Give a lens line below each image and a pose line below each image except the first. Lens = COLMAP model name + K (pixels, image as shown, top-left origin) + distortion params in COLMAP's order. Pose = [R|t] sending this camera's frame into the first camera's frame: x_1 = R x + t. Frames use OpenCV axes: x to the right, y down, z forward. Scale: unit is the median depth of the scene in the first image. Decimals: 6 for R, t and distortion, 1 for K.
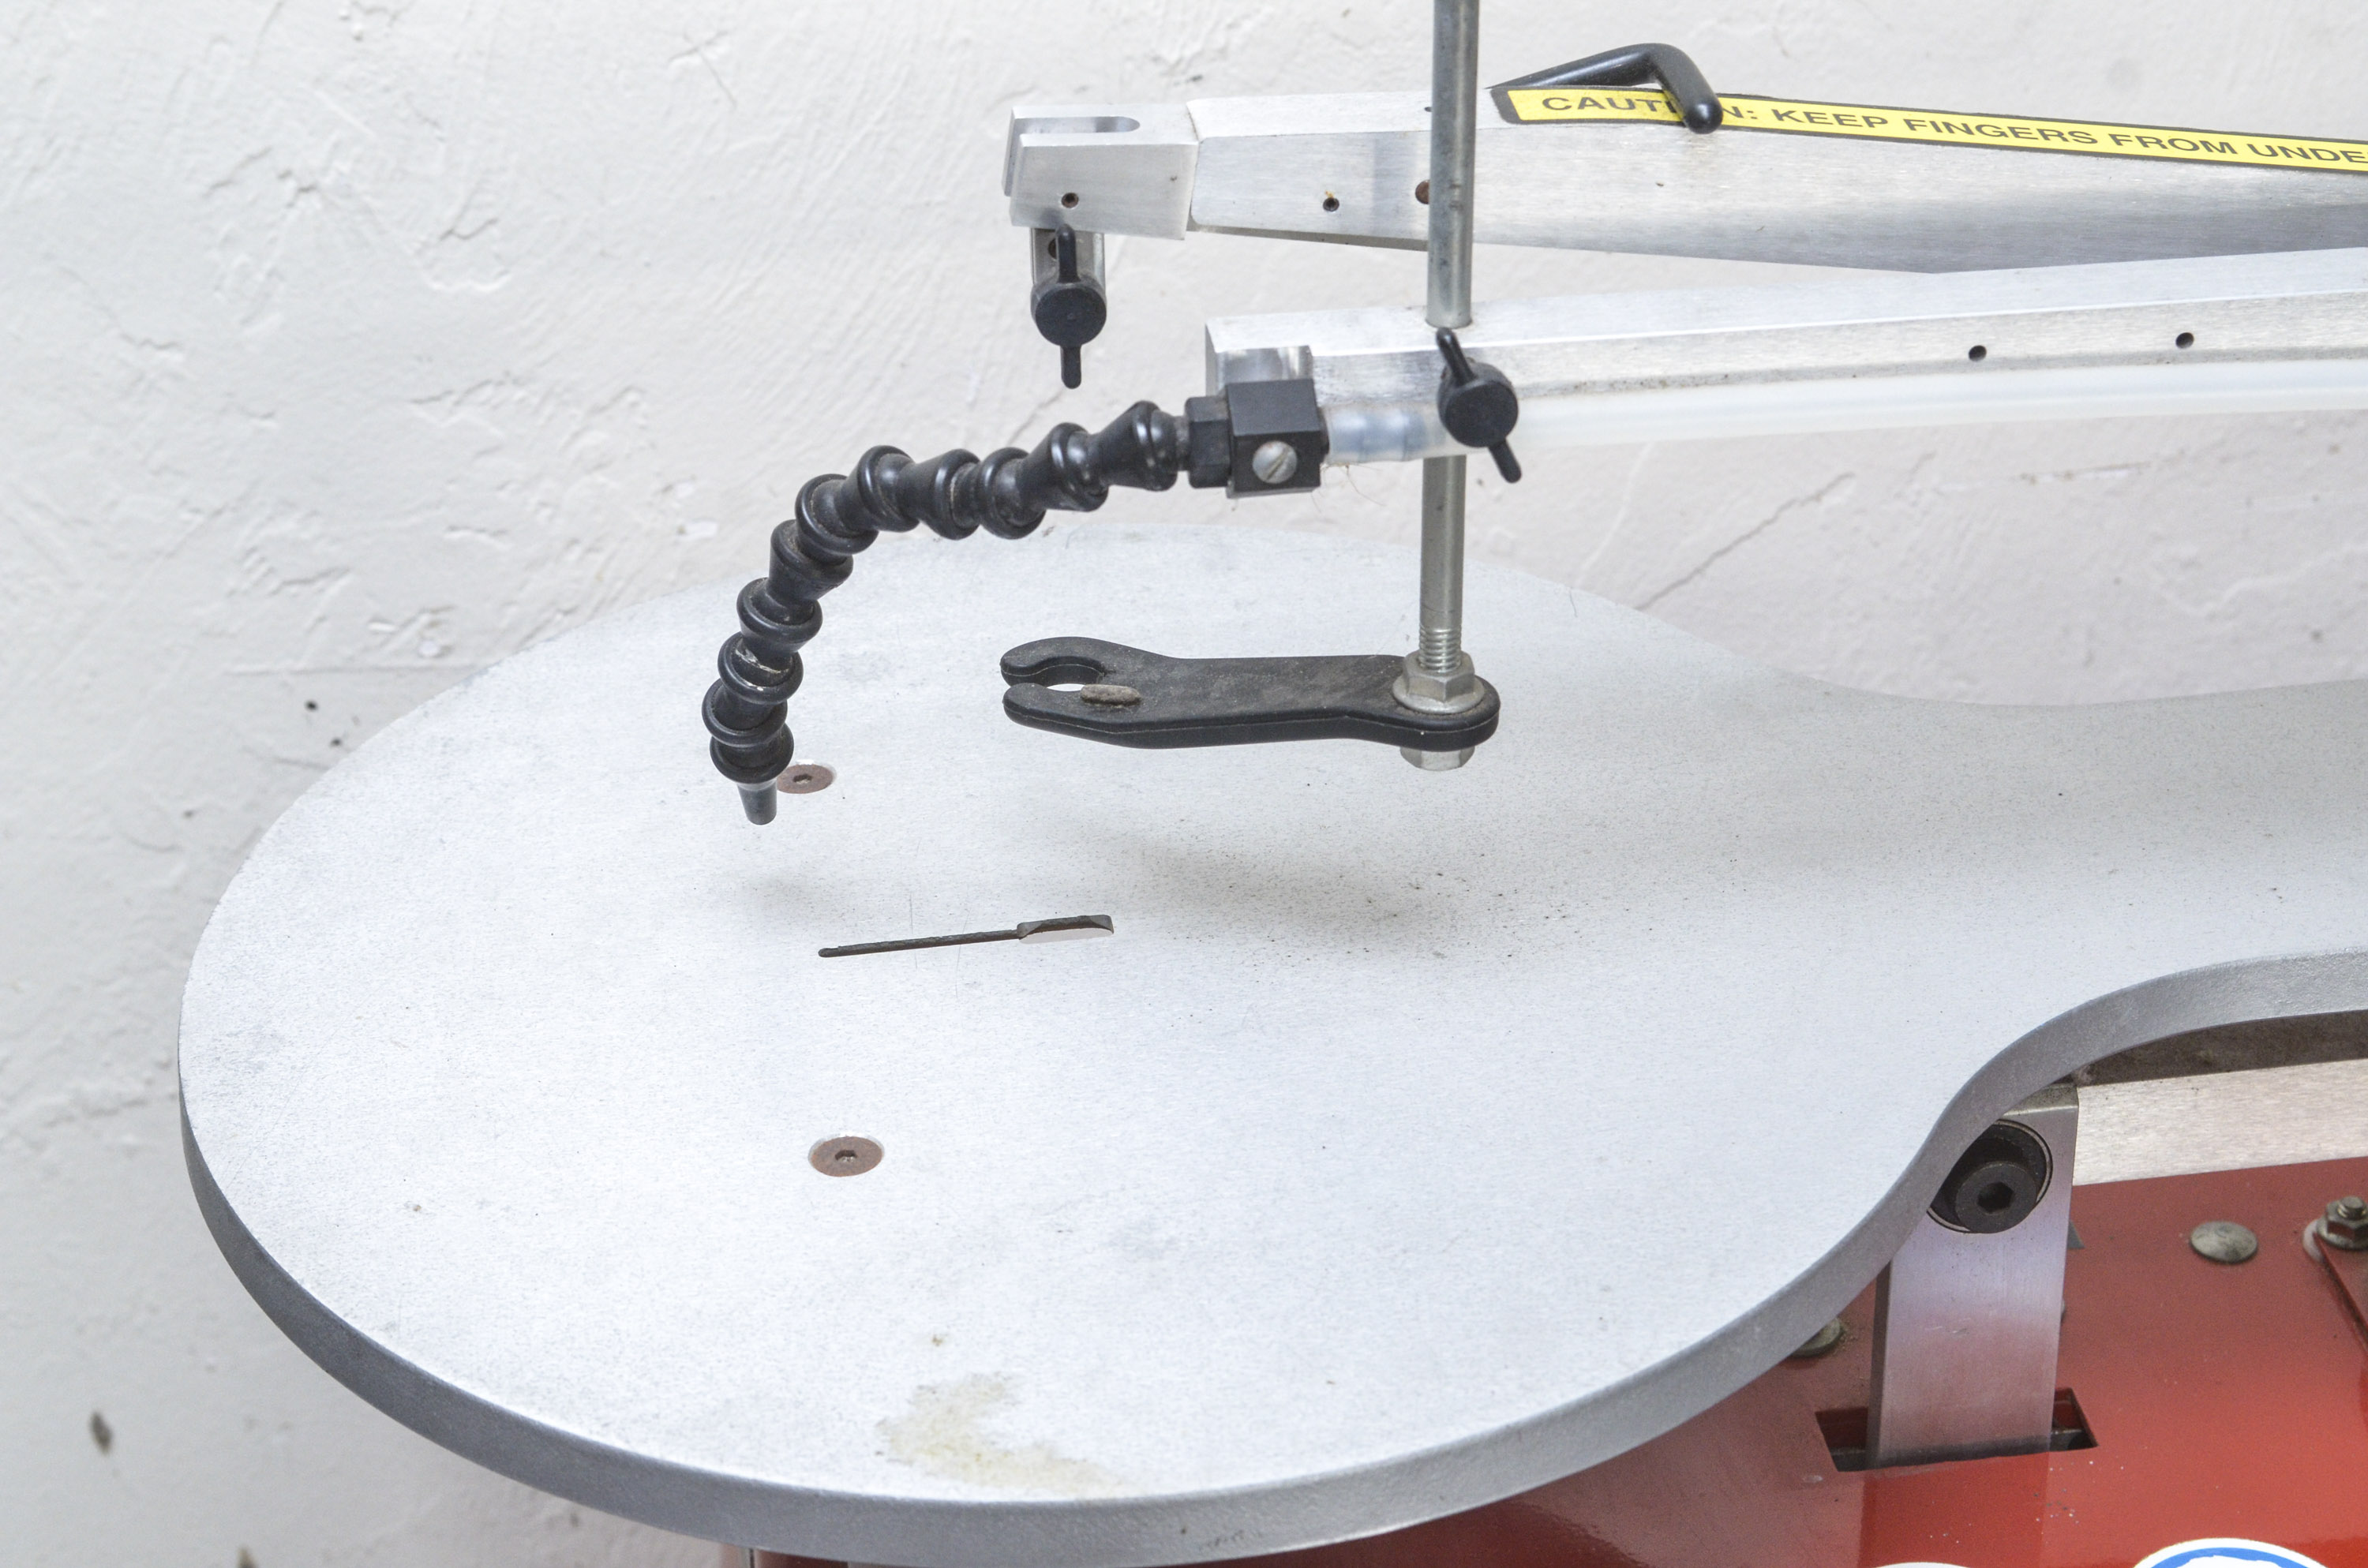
lens RADIAL K [[4460.4, 0, 1184.0], [0, 4460.4, 784.0], [0, 0, 1]] dist [0.029781, 0.042692]
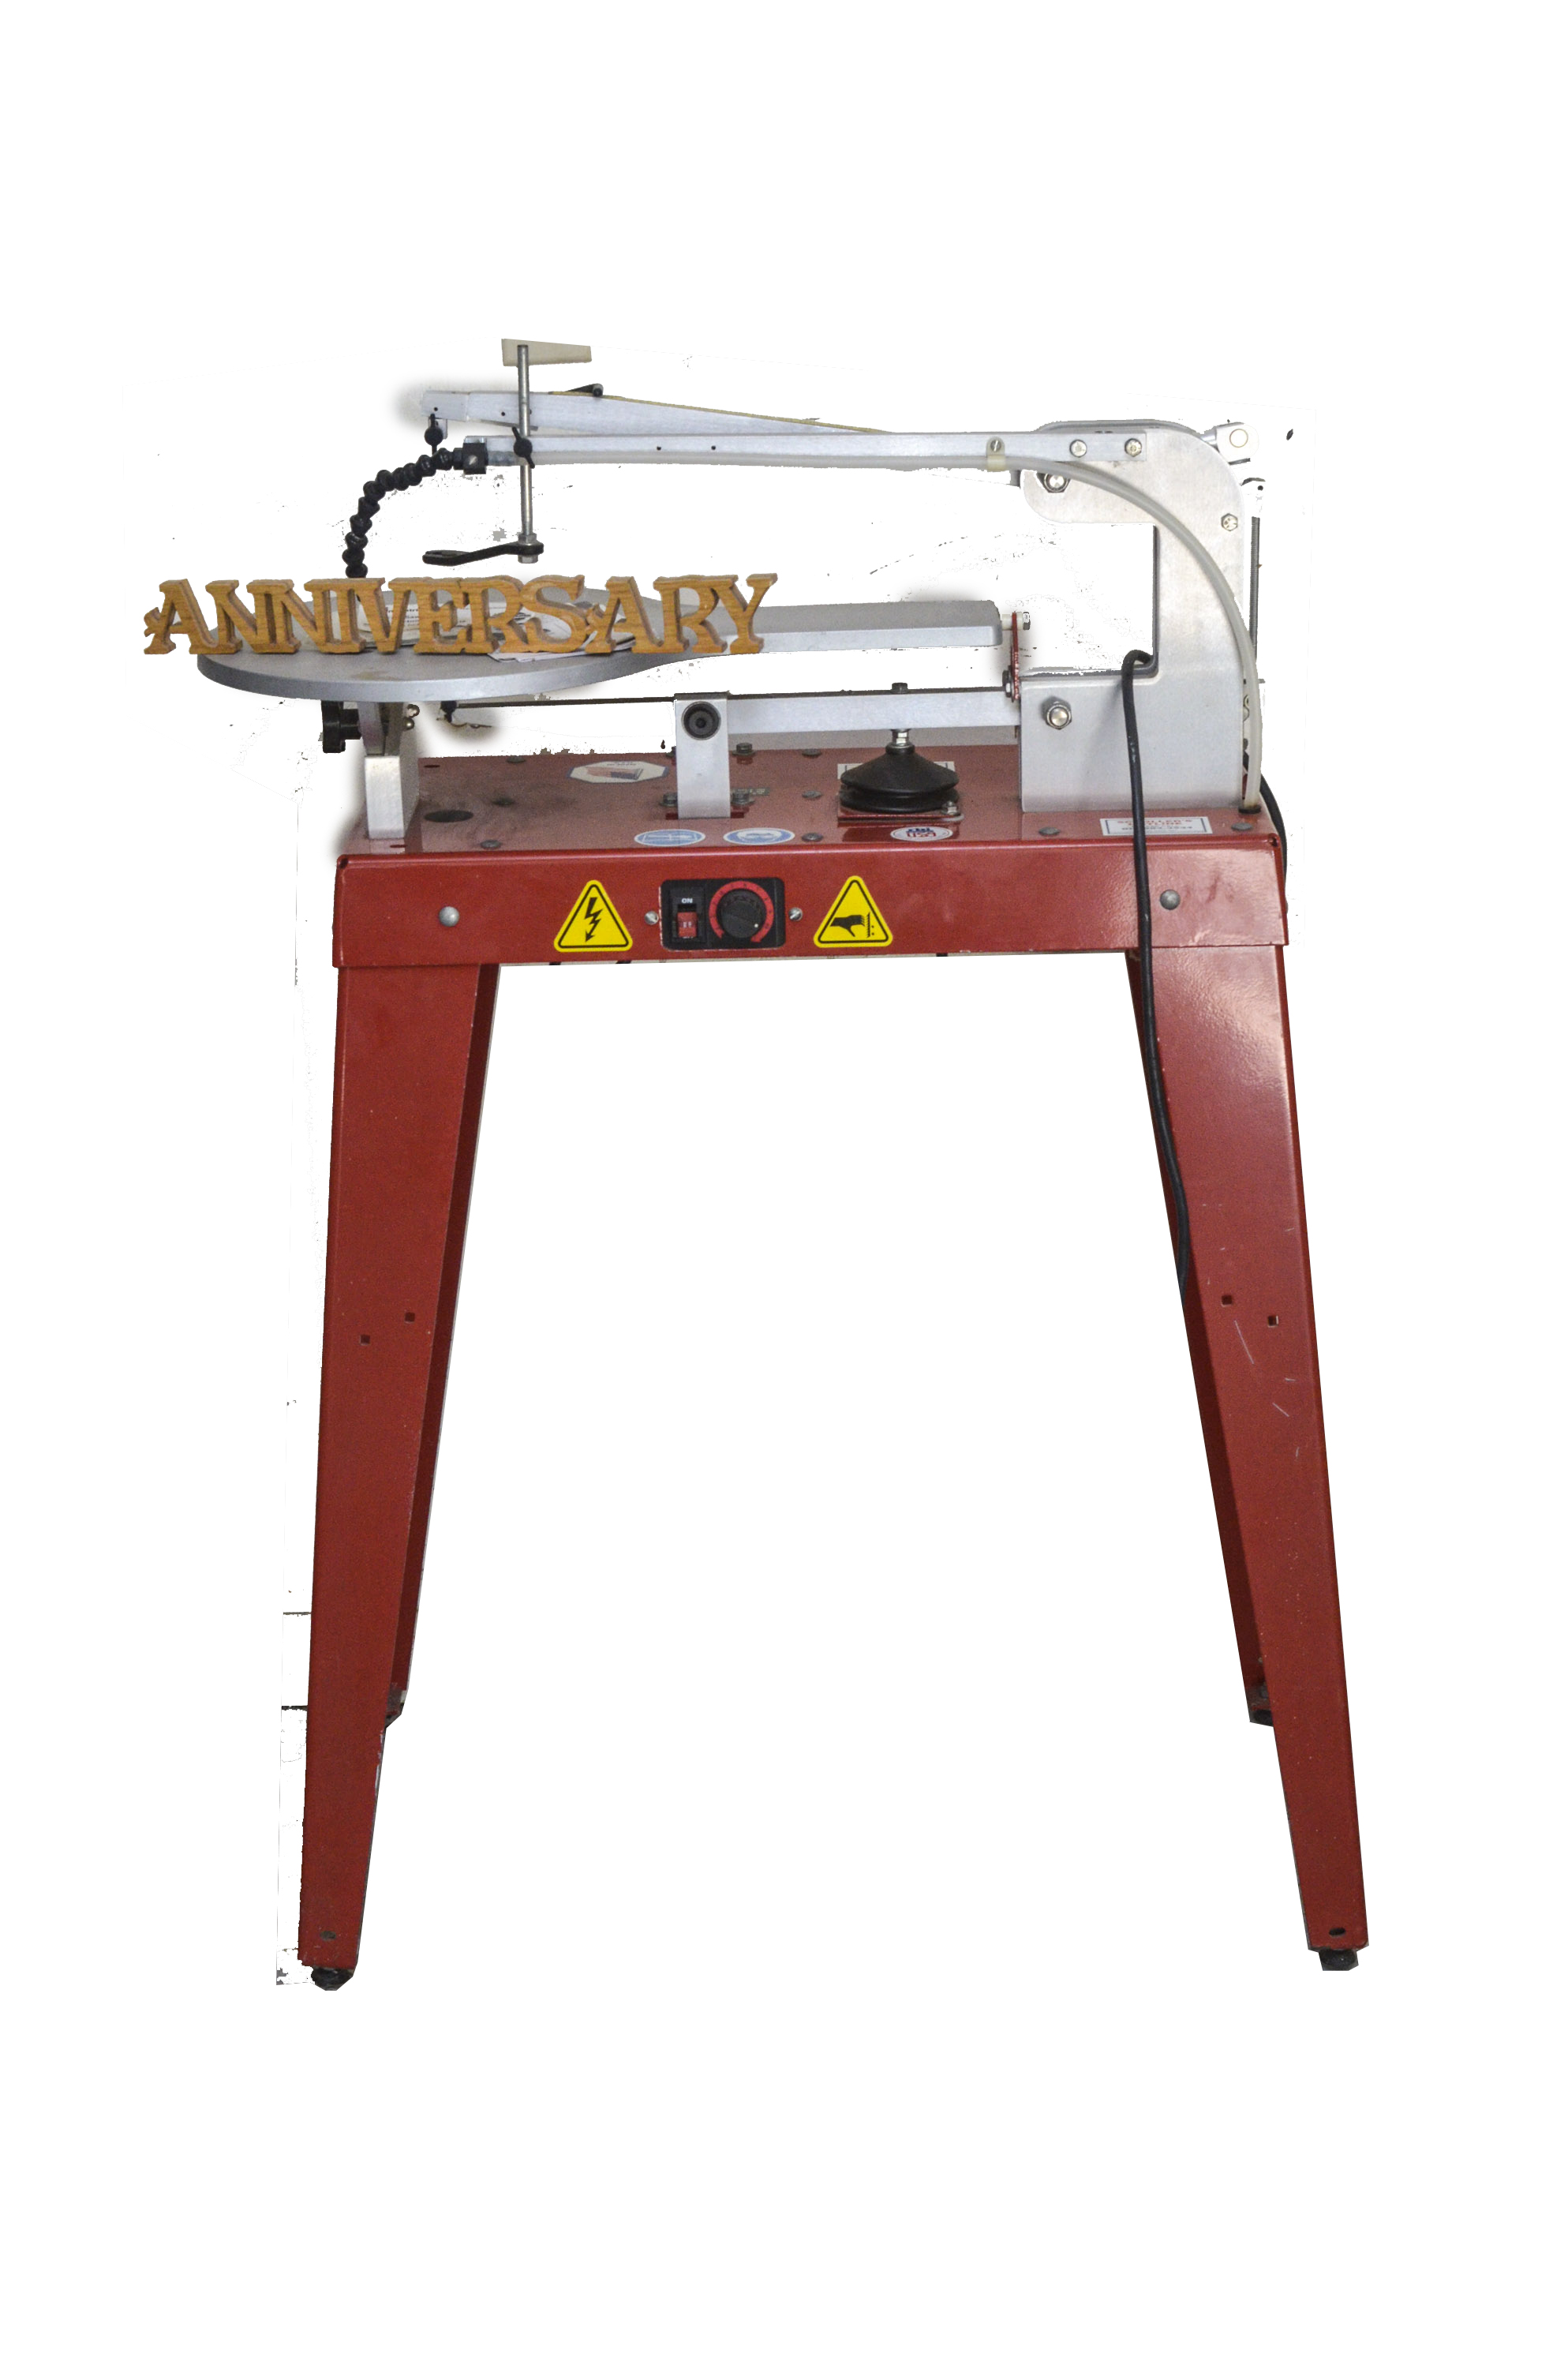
lens RADIAL K [[3872.1, 0, 784.0], [0, 3872.1, 1184.0], [0, 0, 1]] dist [-0.033981, 0.052225]
pose [[0.992151, 0.052384, -0.113547, 0.672496], [-0.071516, 0.982569, -0.171592, 1.058473], [0.102579, 0.178366, 0.978603, -2.096979]]
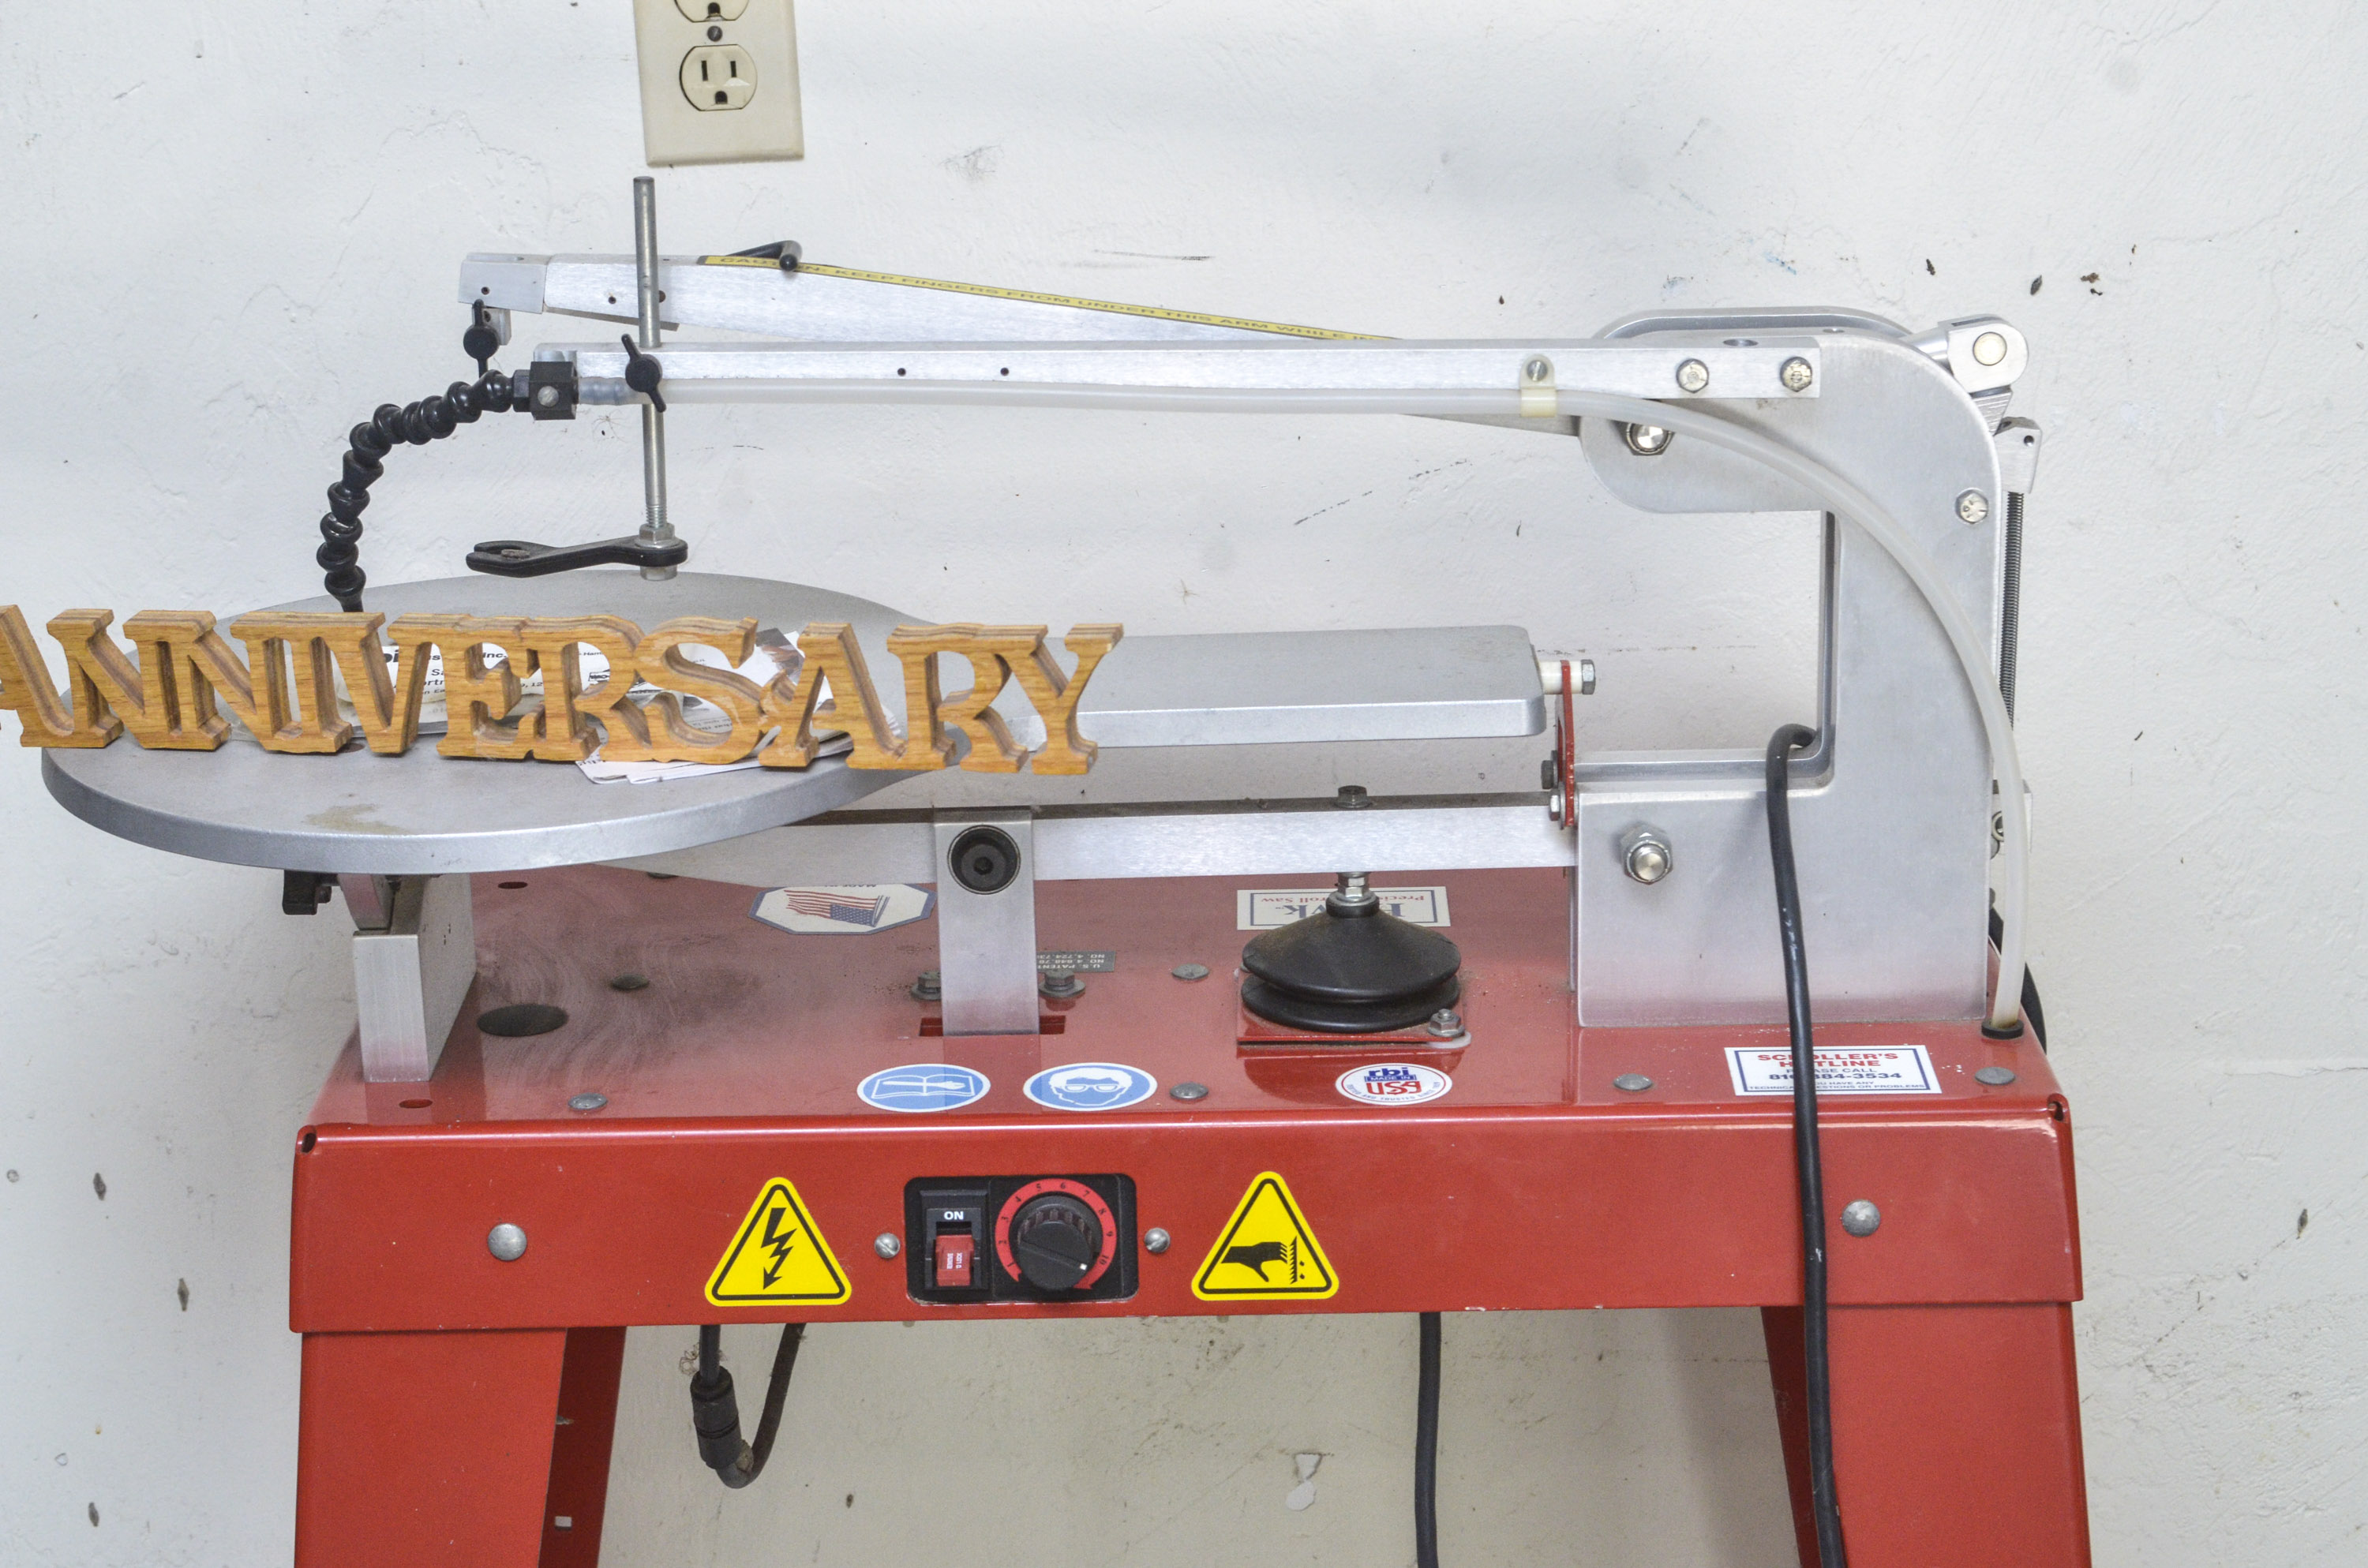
lens RADIAL K [[4460.4, 0, 1184.0], [0, 4460.4, 784.0], [0, 0, 1]] dist [0.029781, 0.042692]
pose [[0.992227, 0.053466, -0.112369, 0.525783], [-0.074034, 0.979431, -0.187708, 0.448227], [0.100022, 0.194568, 0.975776, -0.936841]]
